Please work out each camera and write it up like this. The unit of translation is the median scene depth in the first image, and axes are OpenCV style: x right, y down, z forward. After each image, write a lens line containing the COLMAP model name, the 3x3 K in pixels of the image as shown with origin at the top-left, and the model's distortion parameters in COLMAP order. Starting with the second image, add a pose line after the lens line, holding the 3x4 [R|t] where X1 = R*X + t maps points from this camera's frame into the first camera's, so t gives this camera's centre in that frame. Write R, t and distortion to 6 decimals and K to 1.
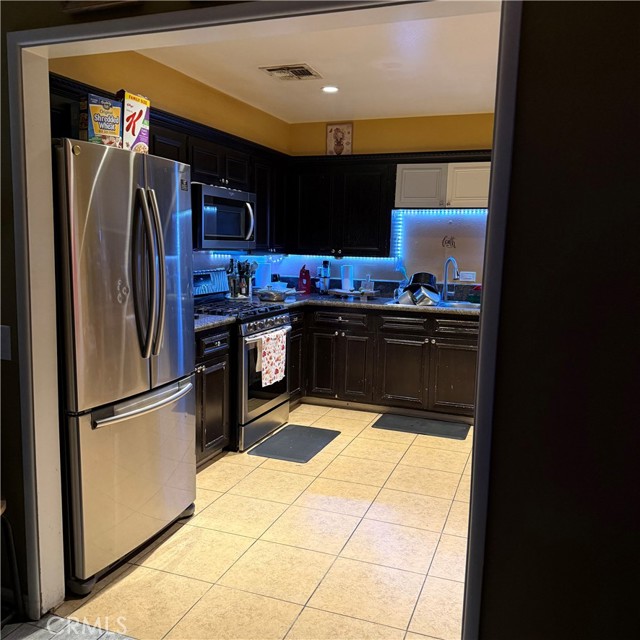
lens RADIAL K [[605.2, 0, 320.0], [0, 605.2, 320.0], [0, 0, 1]] dist [0.175515, -0.279501]
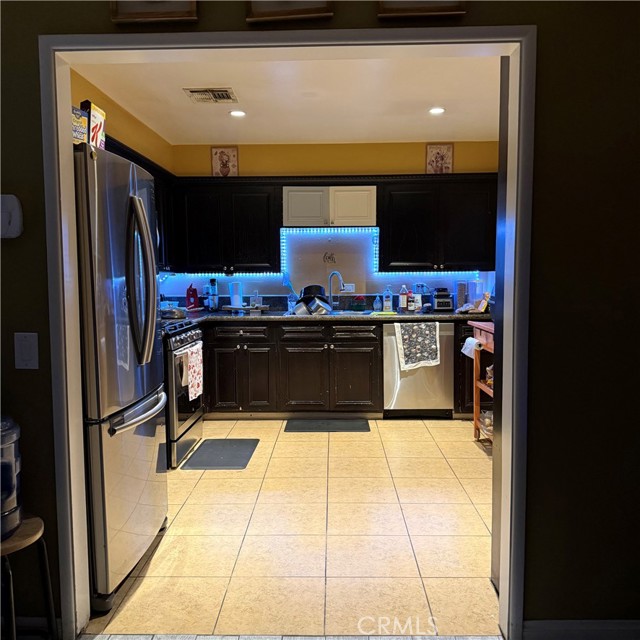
lens RADIAL K [[605.2, 0, 320.0], [0, 605.2, 320.0], [0, 0, 1]] dist [0.175515, -0.279501]
pose [[0.944446, -0.056442, 0.323785, -0.182251], [0.072249, 0.996700, -0.036997, 0.026014], [-0.320628, 0.058335, 0.945407, -0.024959]]
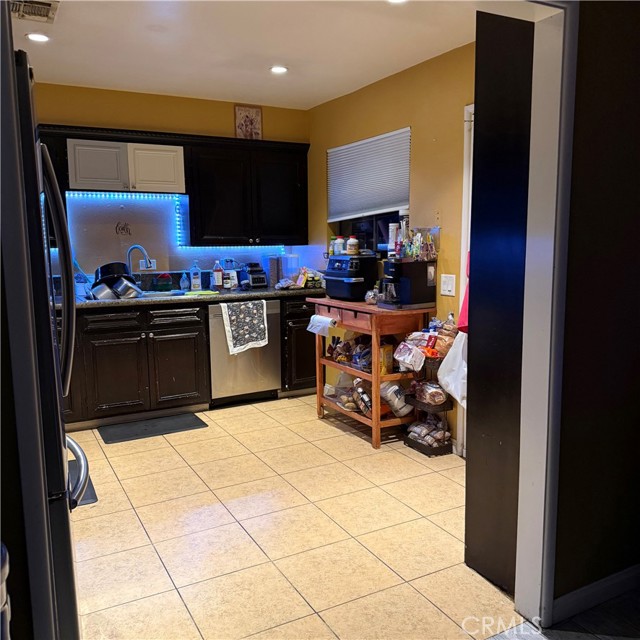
lens RADIAL K [[605.2, 0, 320.0], [0, 605.2, 320.0], [0, 0, 1]] dist [0.175515, -0.279501]
pose [[0.659994, -0.133456, 0.739322, -0.329097], [0.125749, 0.989836, 0.066420, -0.017179], [-0.740672, 0.049132, 0.670068, 0.178582]]
